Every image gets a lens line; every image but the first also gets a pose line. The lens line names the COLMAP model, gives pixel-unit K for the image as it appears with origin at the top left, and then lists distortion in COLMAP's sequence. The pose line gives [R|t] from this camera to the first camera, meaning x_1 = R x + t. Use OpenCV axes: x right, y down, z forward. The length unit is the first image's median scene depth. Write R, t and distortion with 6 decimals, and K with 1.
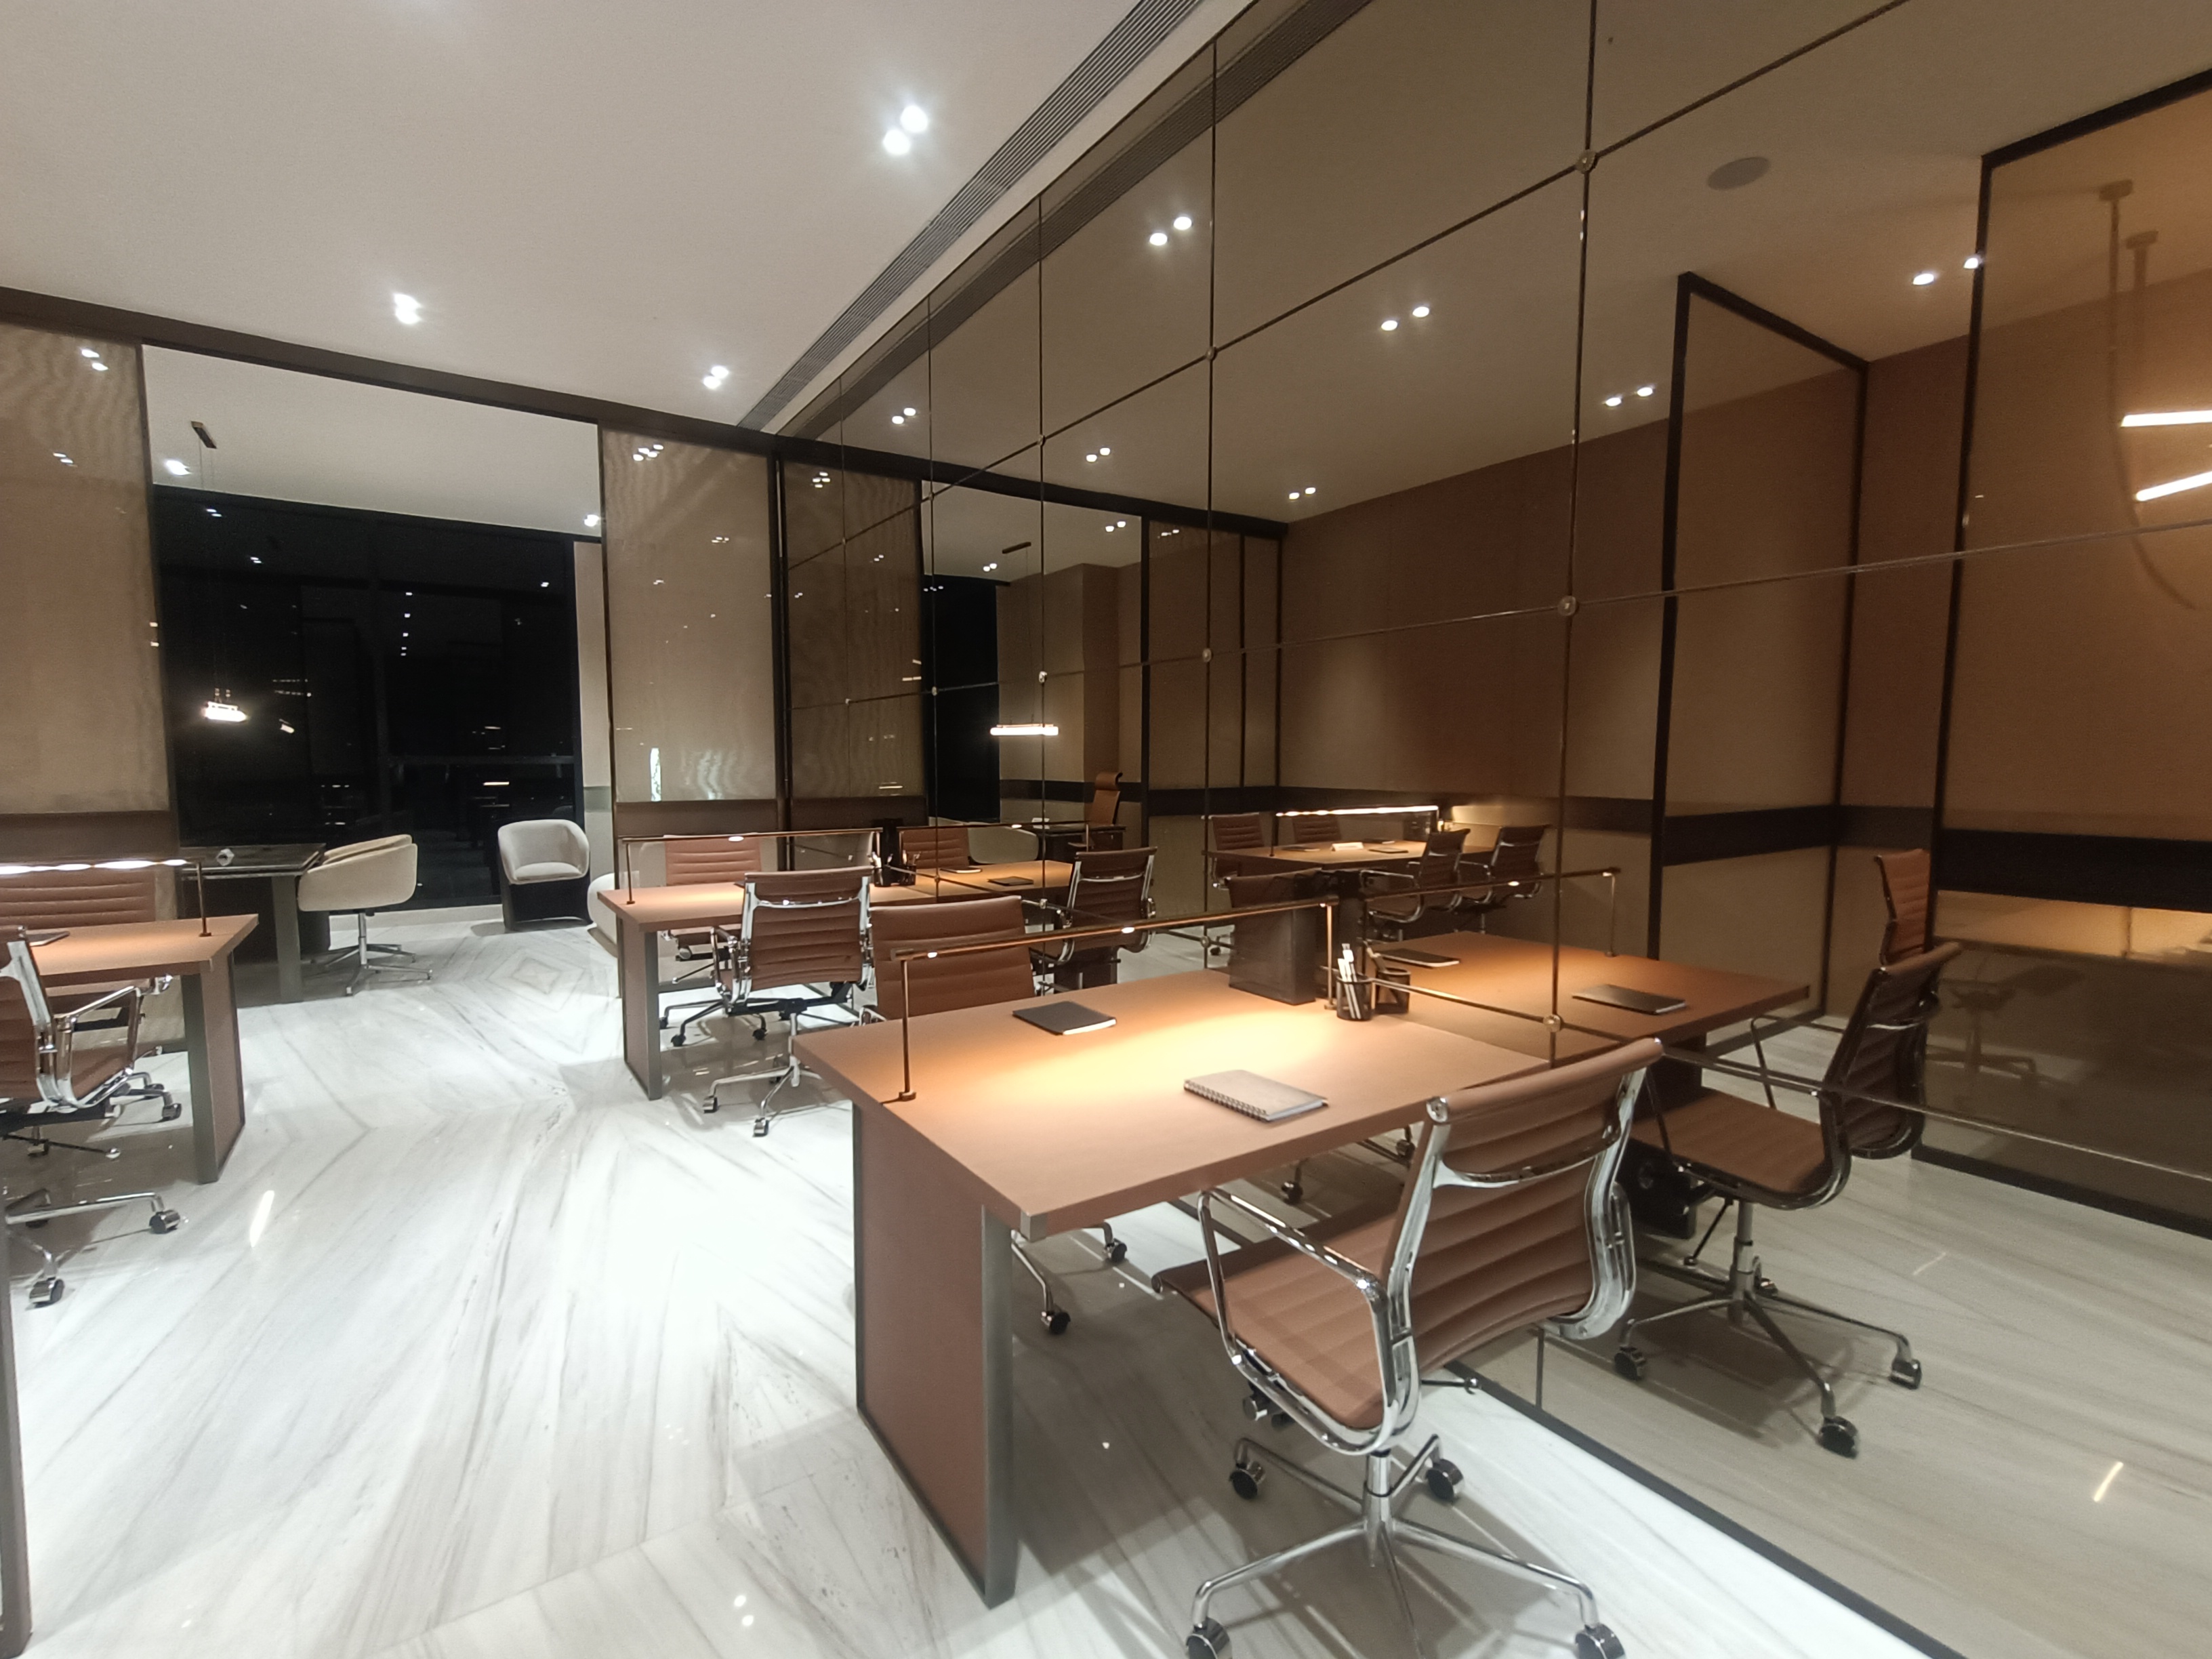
lens RADIAL K [[994.6, 0, 1096.8], [0, 994.6, 839.7], [0, 0, 1]] dist [0.004376, 0.000835]
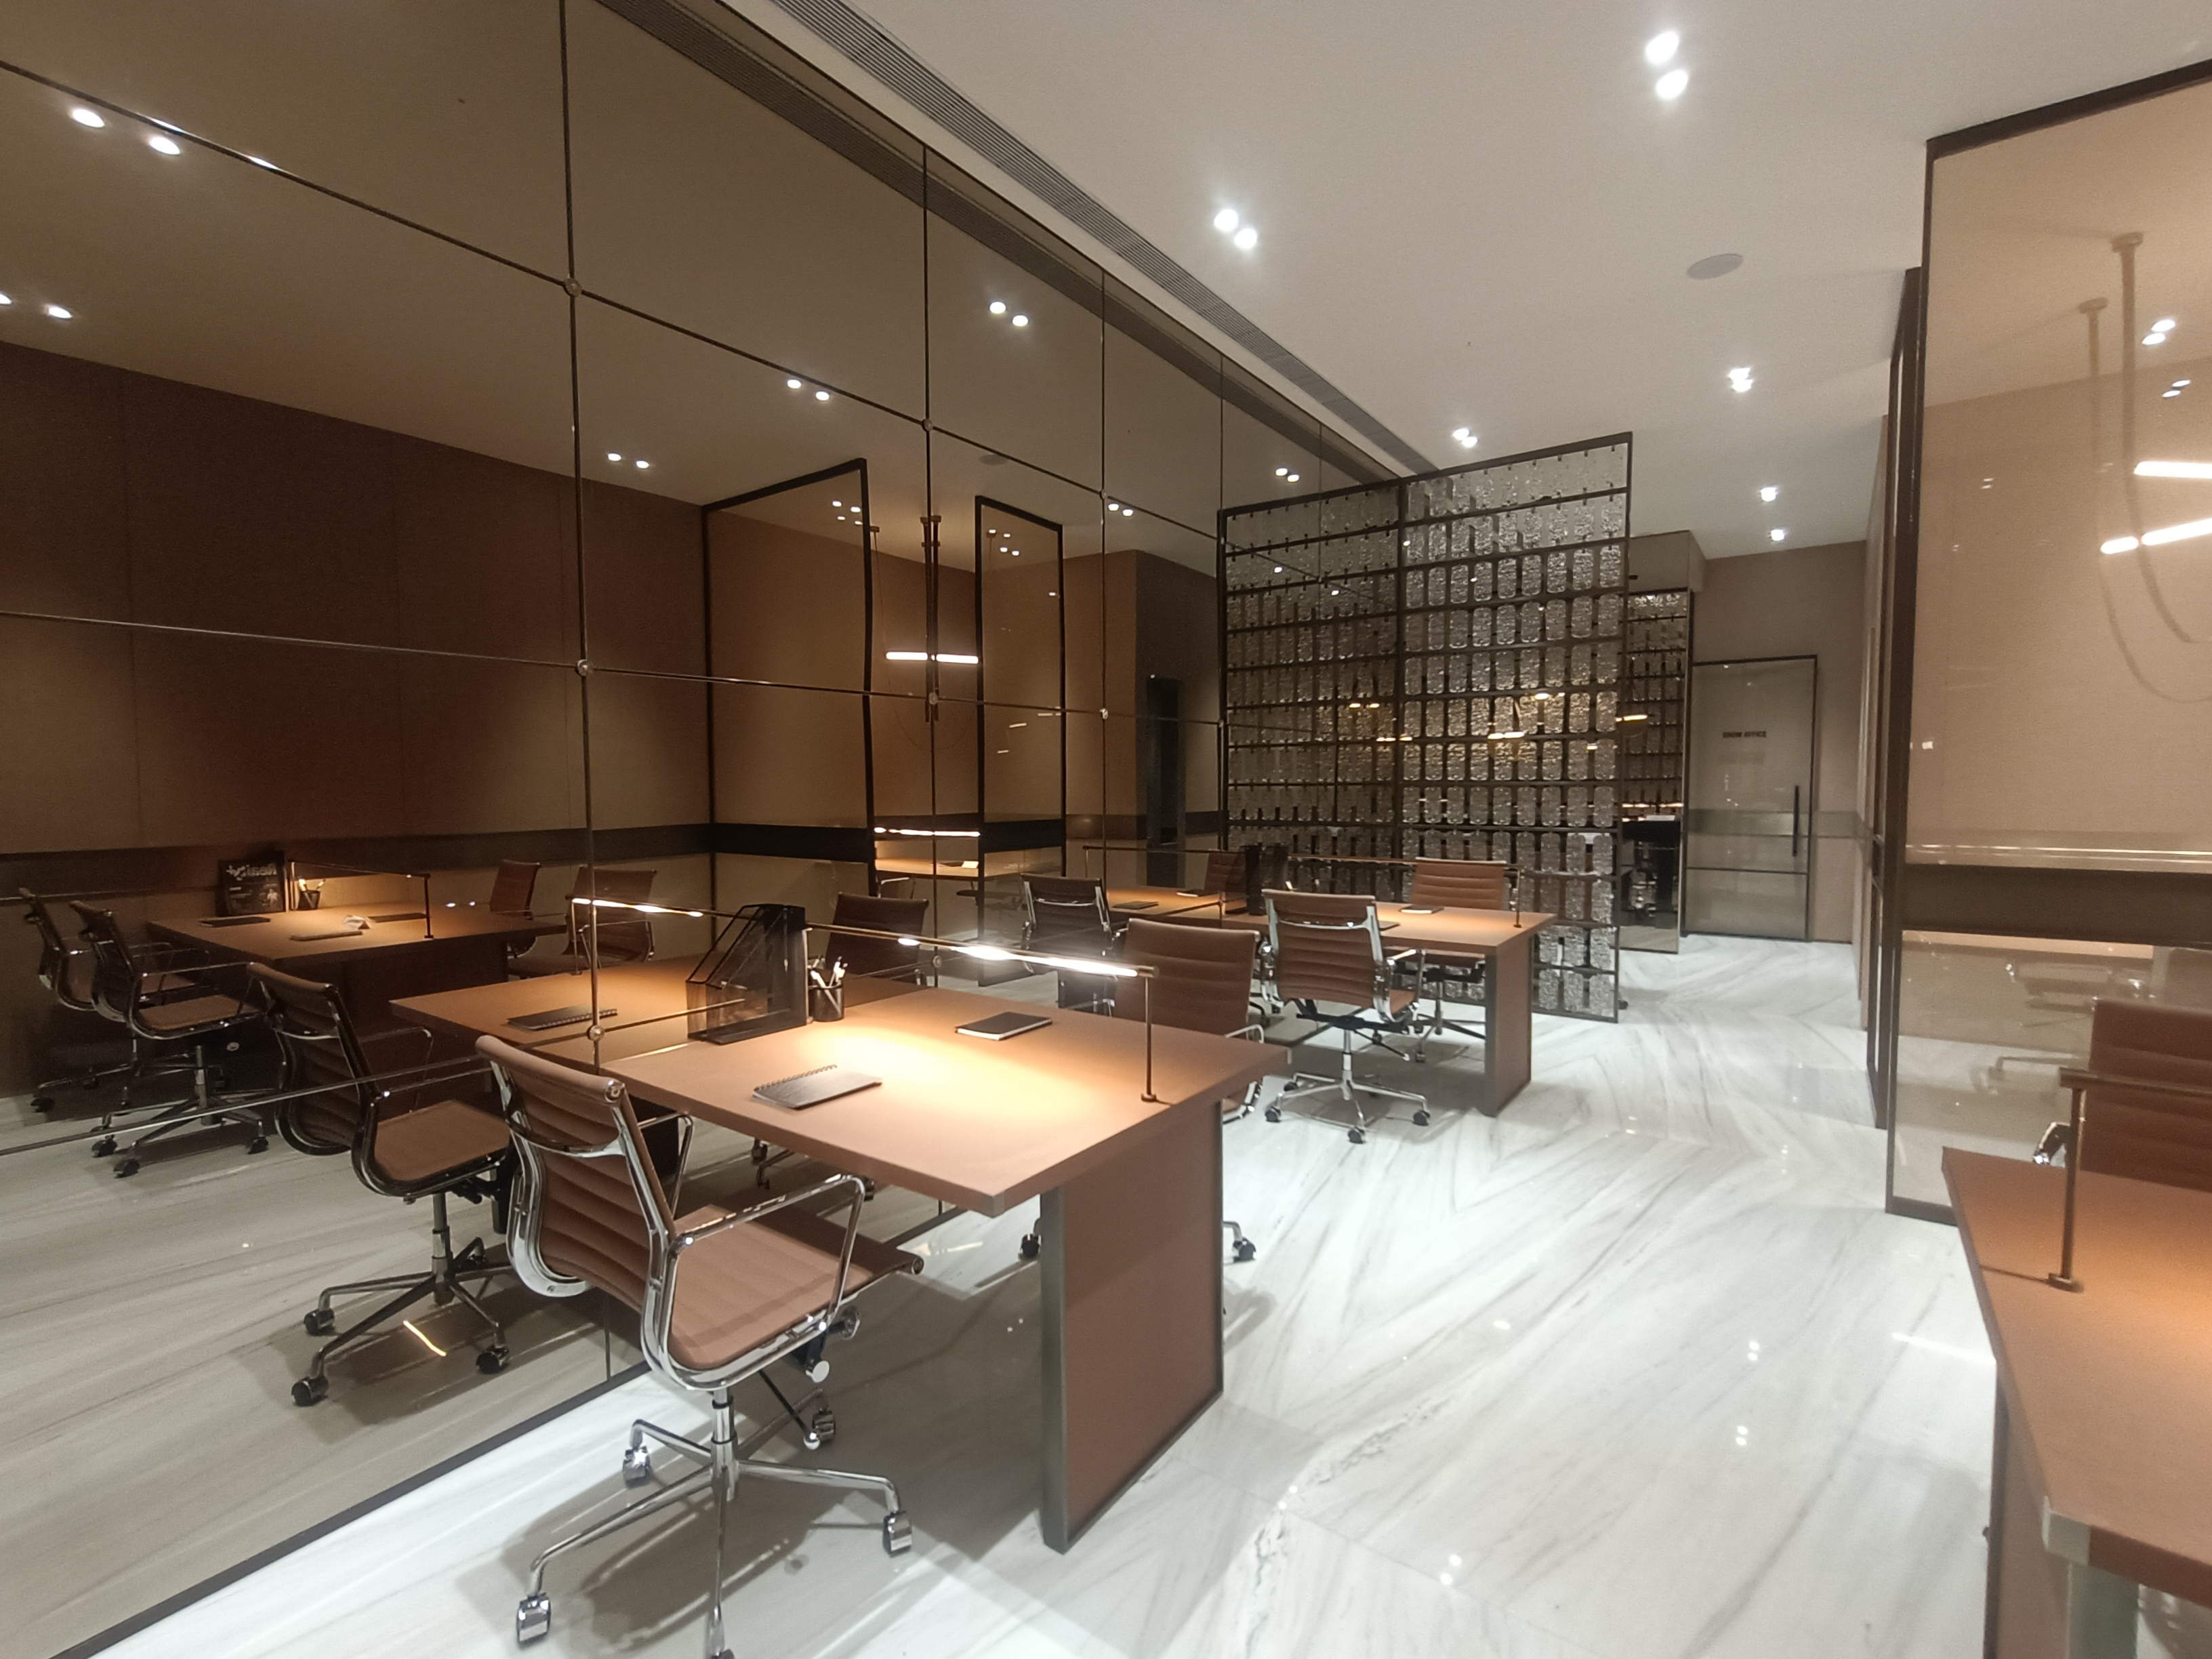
lens RADIAL K [[994.6, 0, 1092.2], [0, 994.6, 841.1], [0, 0, 1]] dist [0.004376, 0.000835]
pose [[-0.329981, -0.056881, 0.942272, -0.868002], [0.083060, 0.992562, 0.089004, -0.101066], [-0.940326, 0.107634, -0.322802, 1.121318]]
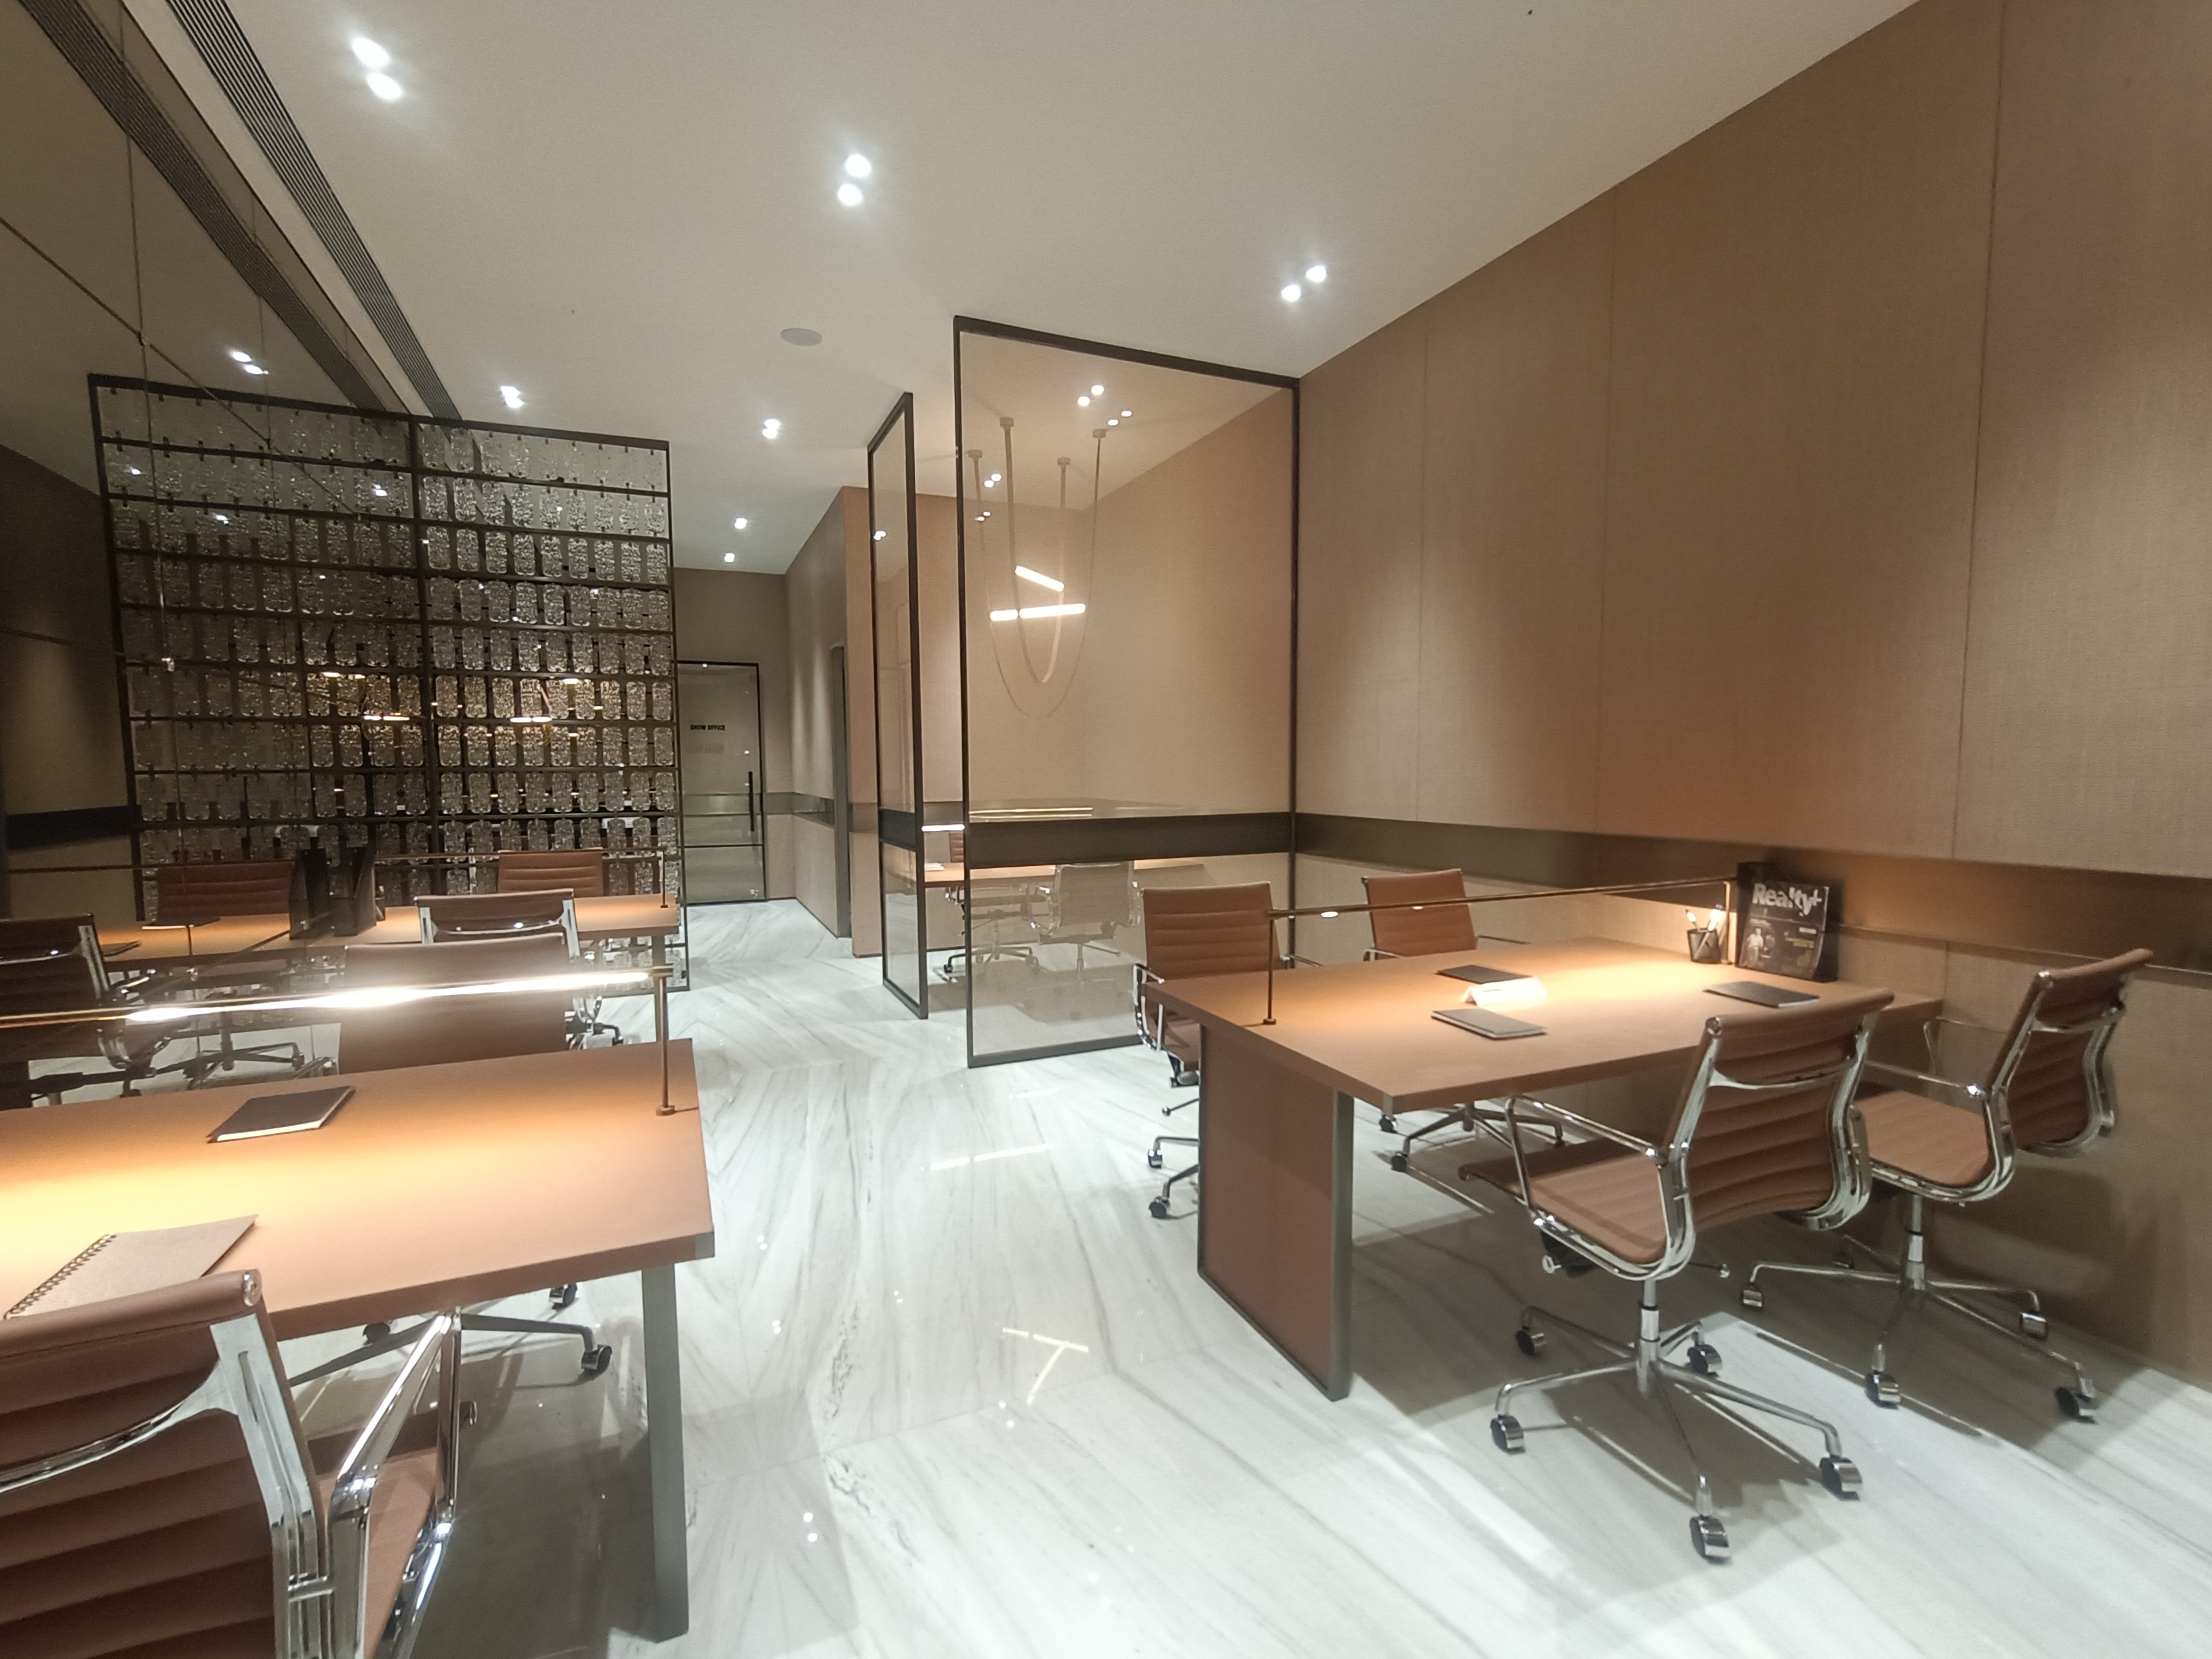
lens RADIAL K [[994.6, 0, 1097.9], [0, 994.6, 843.1], [0, 0, 1]] dist [0.004376, 0.000835]
pose [[-0.983517, -0.011518, 0.180446, -0.701092], [0.017822, 0.986934, 0.160139, -0.113715], [-0.179933, 0.160715, -0.970461, 1.314164]]
